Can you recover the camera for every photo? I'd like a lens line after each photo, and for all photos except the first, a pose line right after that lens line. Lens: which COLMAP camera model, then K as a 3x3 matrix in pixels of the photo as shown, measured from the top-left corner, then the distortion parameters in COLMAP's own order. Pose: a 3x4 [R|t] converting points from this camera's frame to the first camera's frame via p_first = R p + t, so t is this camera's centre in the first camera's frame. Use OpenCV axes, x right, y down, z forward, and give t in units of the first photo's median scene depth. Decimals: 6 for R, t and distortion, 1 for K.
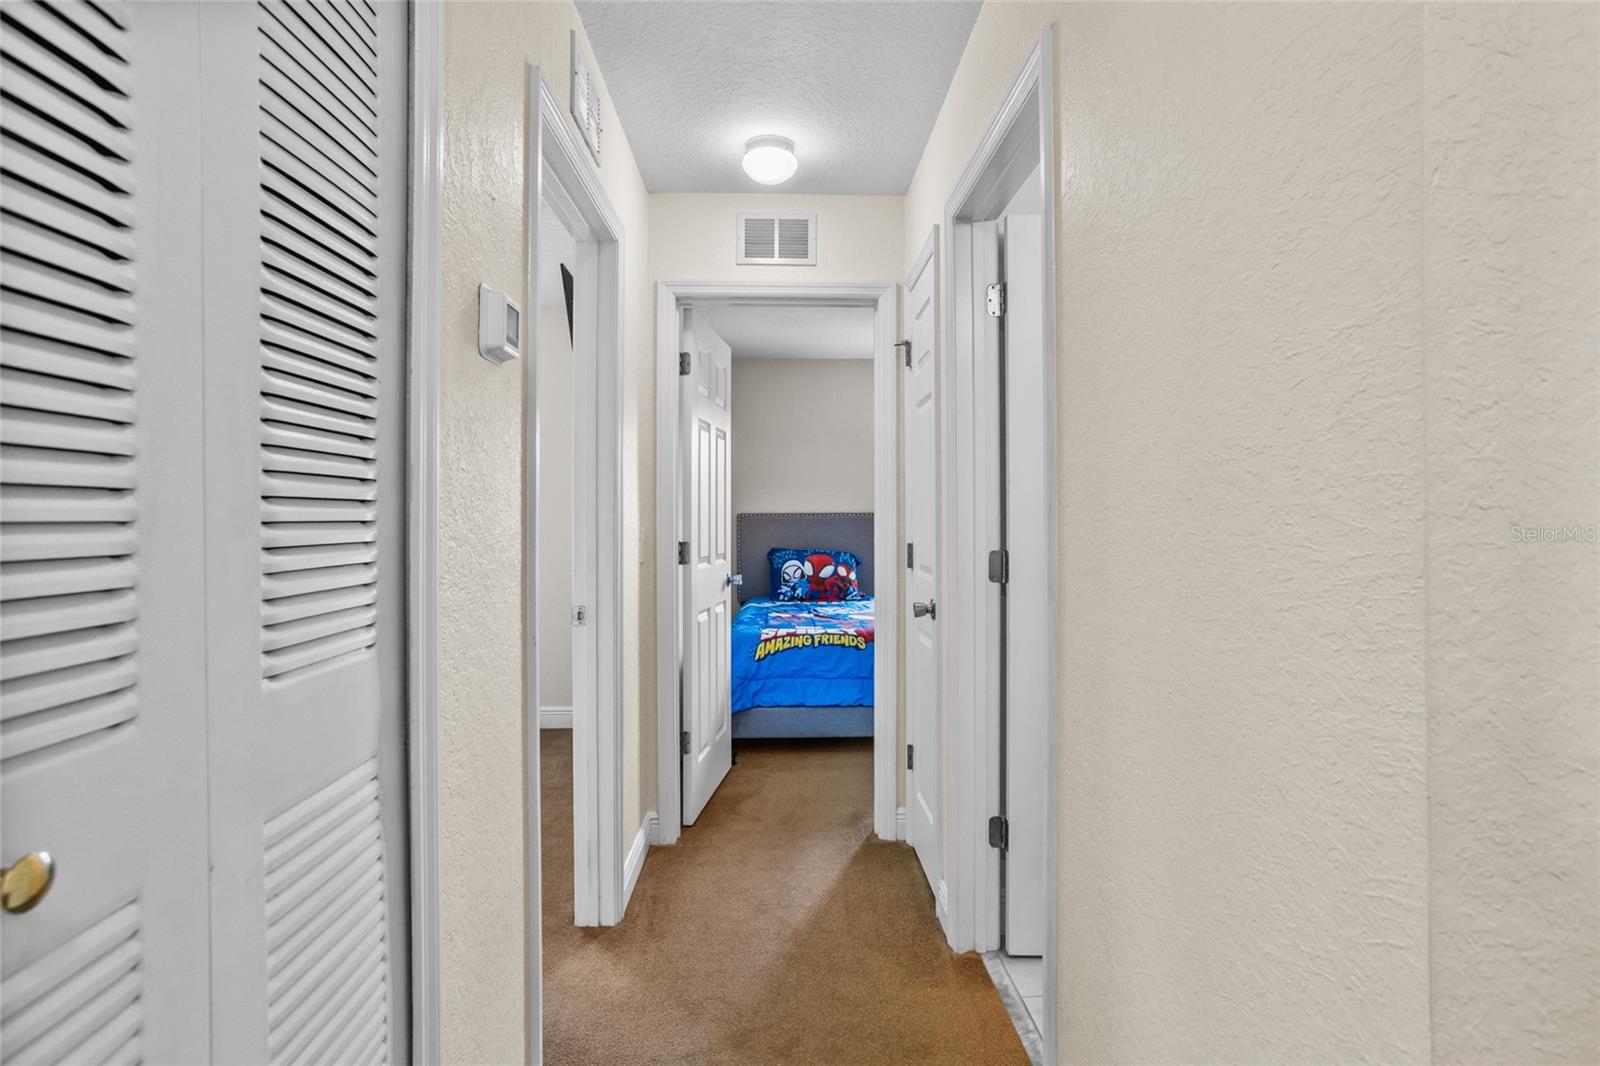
lens RADIAL K [[774.2, 0, 801.1], [0, 774.2, 526.0], [0, 0, 1]] dist [-0.004352, 0.000188]
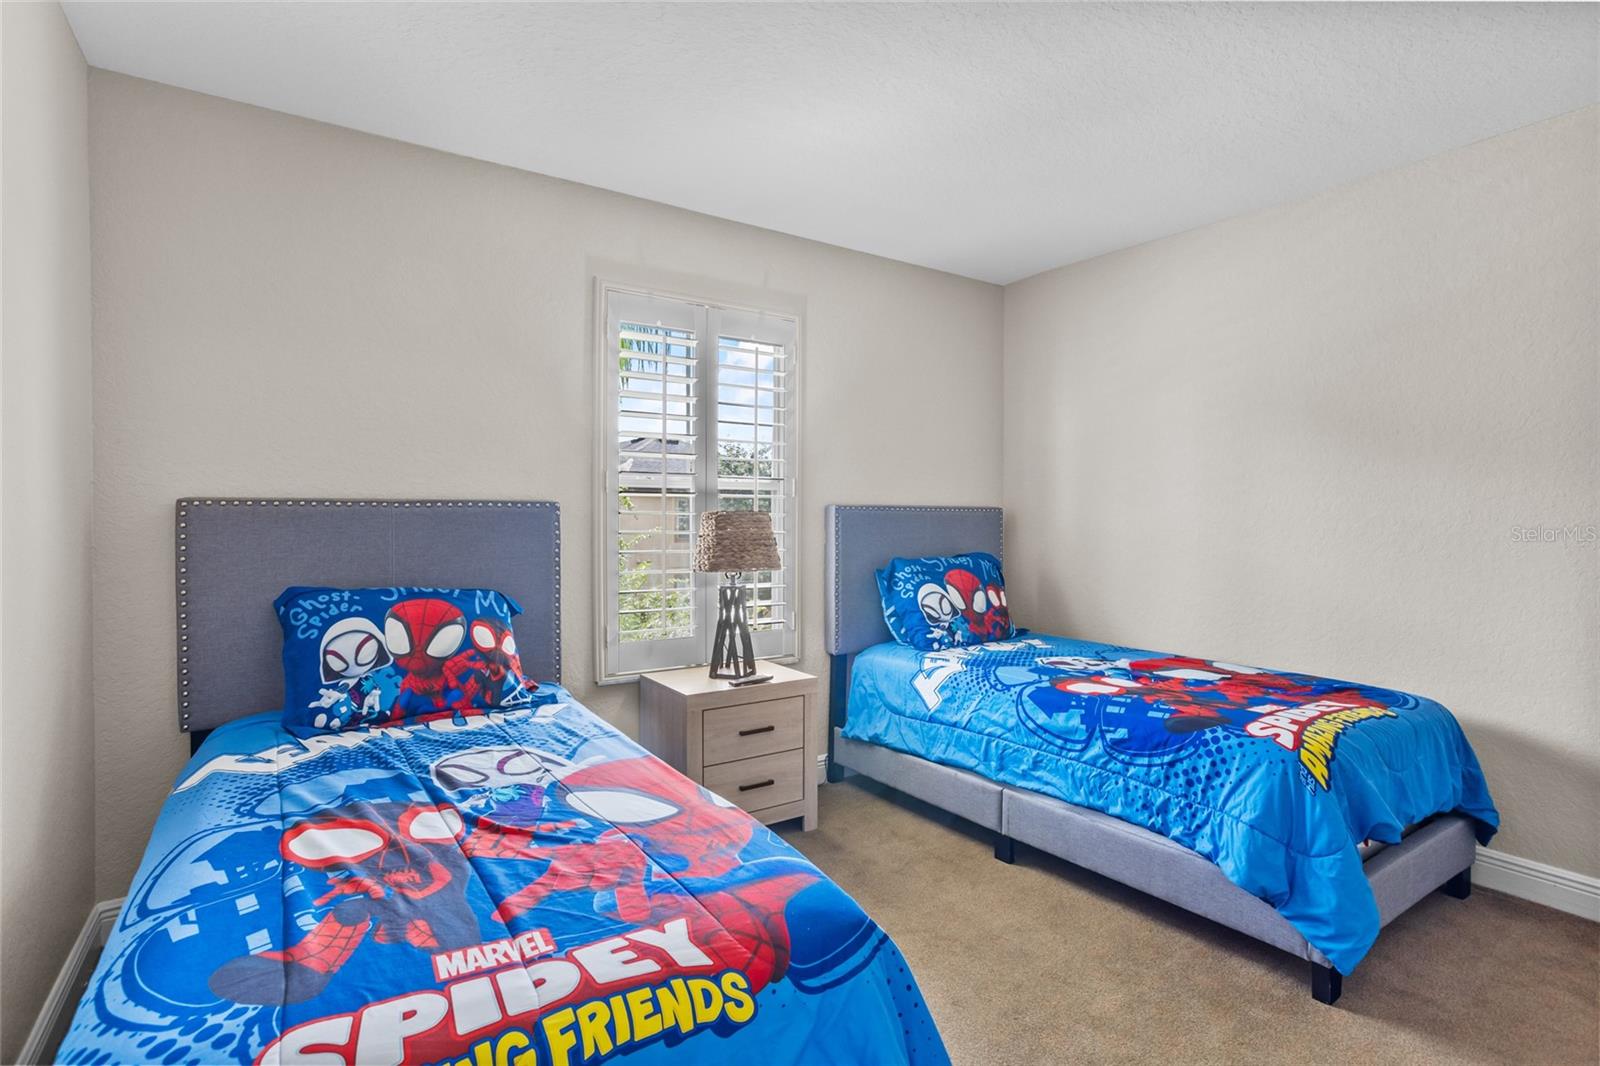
lens RADIAL K [[774.2, 0, 791.3], [0, 774.2, 528.5], [0, 0, 1]] dist [-0.004352, 0.000188]
pose [[0.849402, -0.003558, 0.527735, -0.028679], [0.002296, 0.999993, 0.003046, -0.002631], [-0.527742, -0.001376, 0.849404, 0.549475]]
